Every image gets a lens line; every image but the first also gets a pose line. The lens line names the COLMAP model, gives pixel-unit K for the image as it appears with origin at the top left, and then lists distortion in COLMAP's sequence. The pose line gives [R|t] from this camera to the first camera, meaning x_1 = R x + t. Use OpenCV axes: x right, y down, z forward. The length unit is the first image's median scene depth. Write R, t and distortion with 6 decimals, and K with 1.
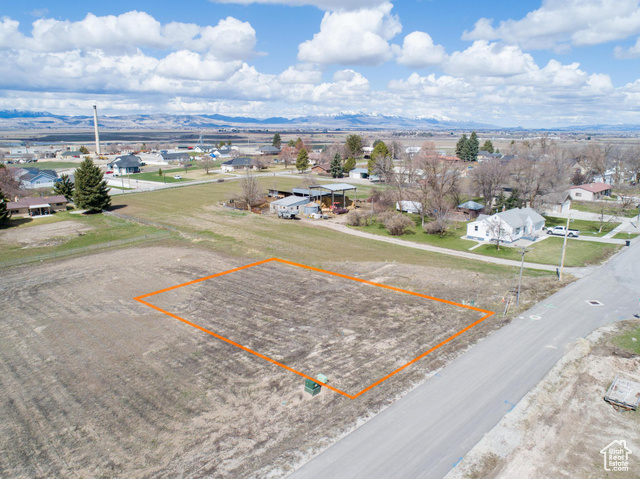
lens RADIAL K [[480.8, 0, 321.3], [0, 480.8, 242.4], [0, 0, 1]] dist [-0.018646, 0.004376]
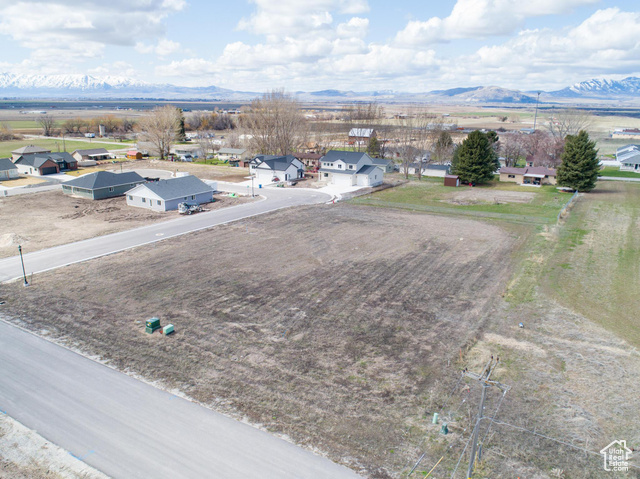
lens RADIAL K [[480.8, 0, 321.3], [0, 480.8, 242.4], [0, 0, 1]] dist [-0.018646, 0.004376]
pose [[0.226644, 0.275410, -0.934228, 0.768728], [-0.236780, 0.945992, 0.221435, -0.149890], [0.944758, 0.171019, 0.279615, 0.786985]]
